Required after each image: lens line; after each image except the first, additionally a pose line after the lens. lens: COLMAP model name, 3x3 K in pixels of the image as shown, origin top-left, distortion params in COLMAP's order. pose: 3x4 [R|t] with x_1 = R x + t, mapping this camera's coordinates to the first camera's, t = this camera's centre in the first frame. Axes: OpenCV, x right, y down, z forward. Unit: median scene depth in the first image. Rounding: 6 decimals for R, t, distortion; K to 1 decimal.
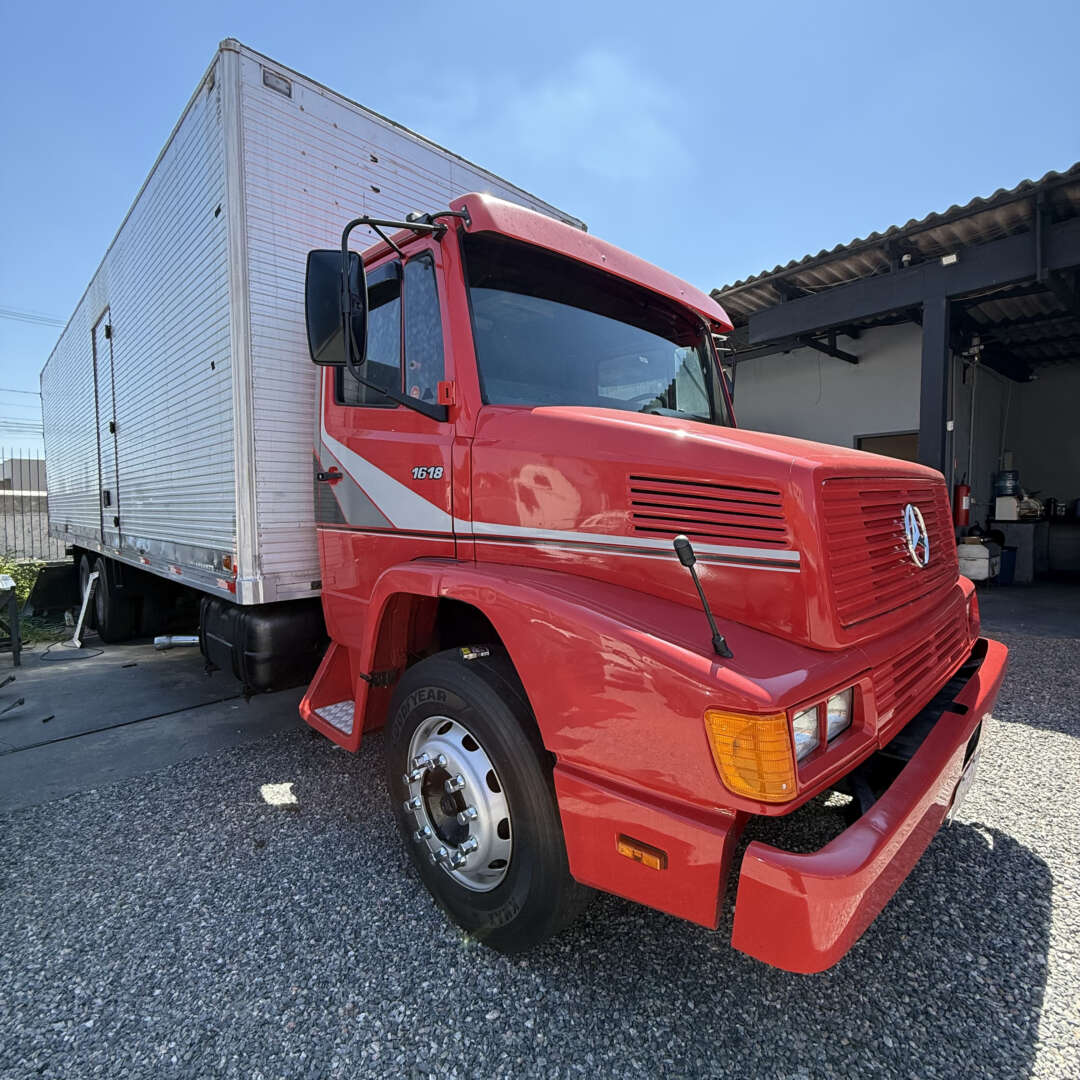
lens RADIAL K [[572.5, 0, 538.9], [0, 572.5, 537.8], [0, 0, 1]] dist [-0.001161, 0.000363]
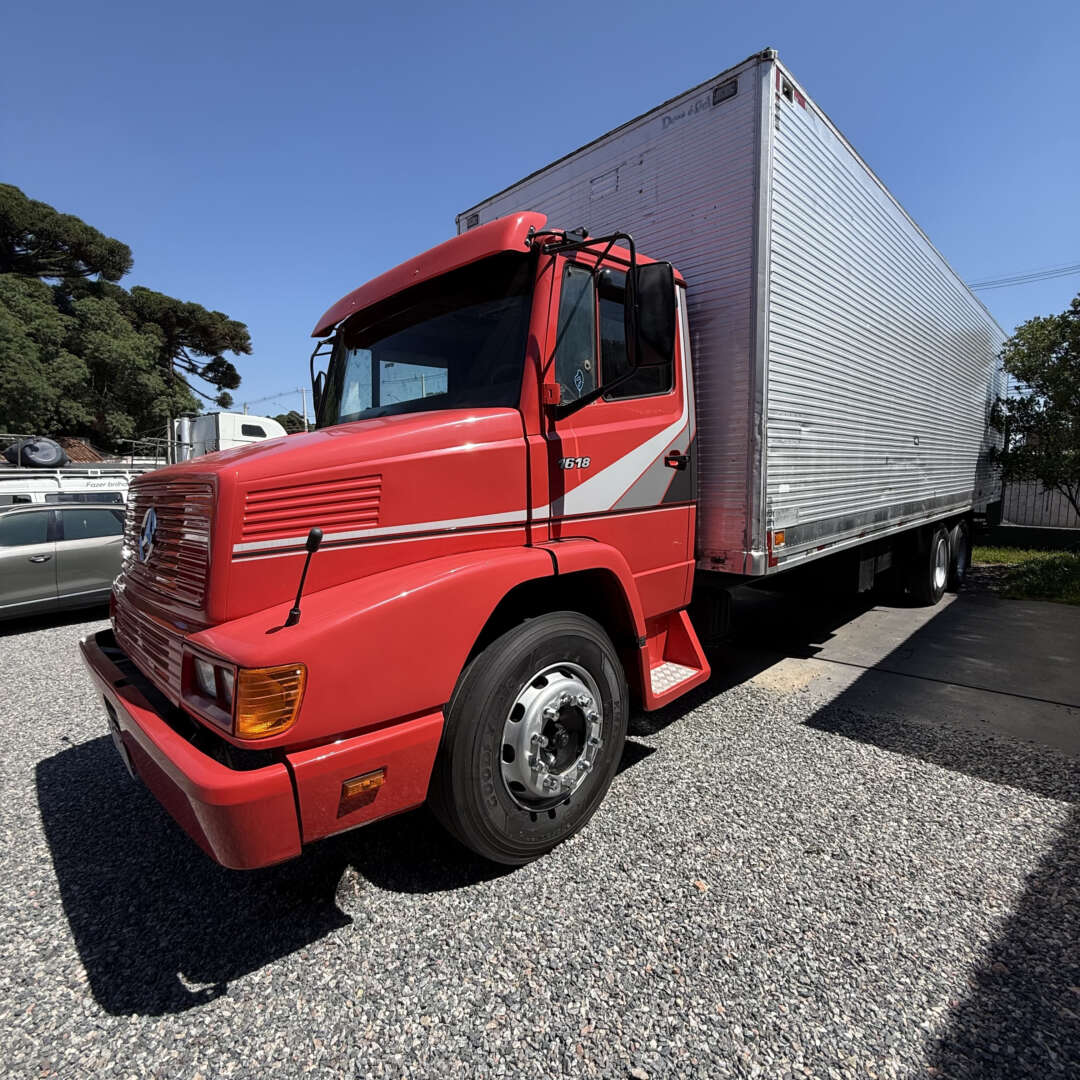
lens RADIAL K [[572.5, 0, 538.9], [0, 572.5, 537.8], [0, 0, 1]] dist [-0.001161, 0.000363]
pose [[-0.017096, 0.113063, -0.993441, 1.104411], [-0.037651, 0.992808, 0.113639, -0.107657], [0.999145, 0.039347, -0.012716, 1.102876]]
